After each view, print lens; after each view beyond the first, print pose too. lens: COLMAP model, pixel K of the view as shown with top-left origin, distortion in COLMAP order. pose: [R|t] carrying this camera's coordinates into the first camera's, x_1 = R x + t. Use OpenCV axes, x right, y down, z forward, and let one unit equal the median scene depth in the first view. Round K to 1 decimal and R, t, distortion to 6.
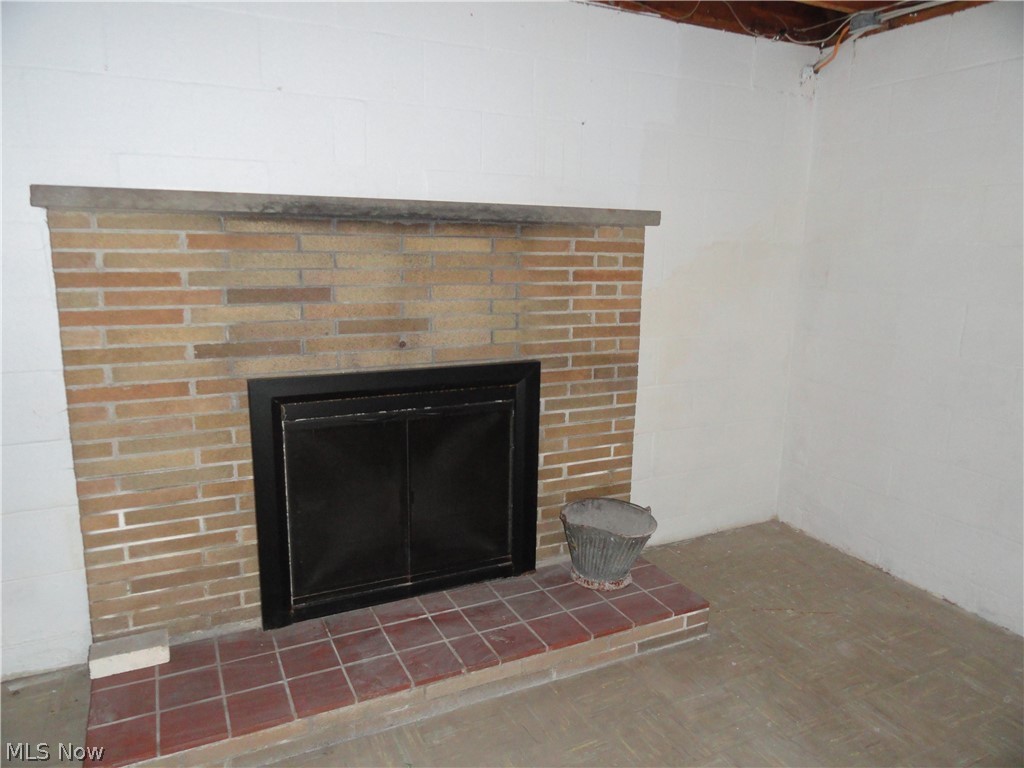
lens RADIAL K [[708.4, 0, 515.0], [0, 708.4, 386.2], [0, 0, 1]] dist [0.010628, 0.002790]
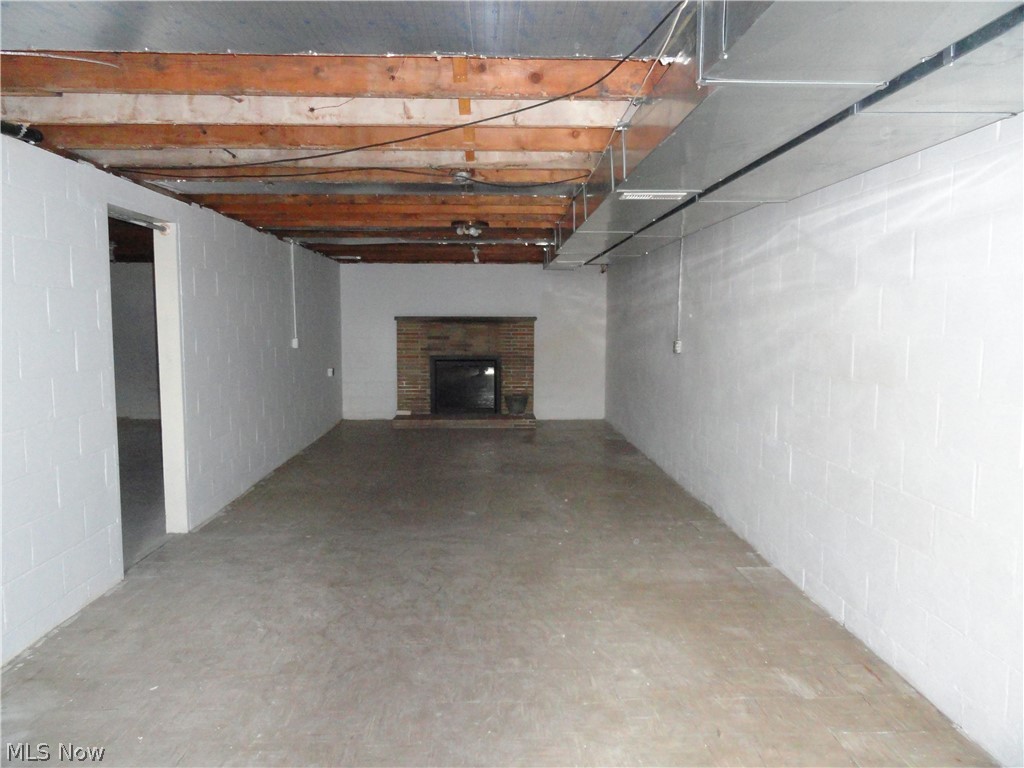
lens RADIAL K [[708.4, 0, 510.3], [0, 708.4, 382.9], [0, 0, 1]] dist [0.010628, 0.002790]
pose [[0.909007, 0.020207, -0.416290, 1.942445], [-0.069155, 0.992291, -0.102841, 0.580638], [0.411003, 0.122272, 0.903397, -2.819233]]
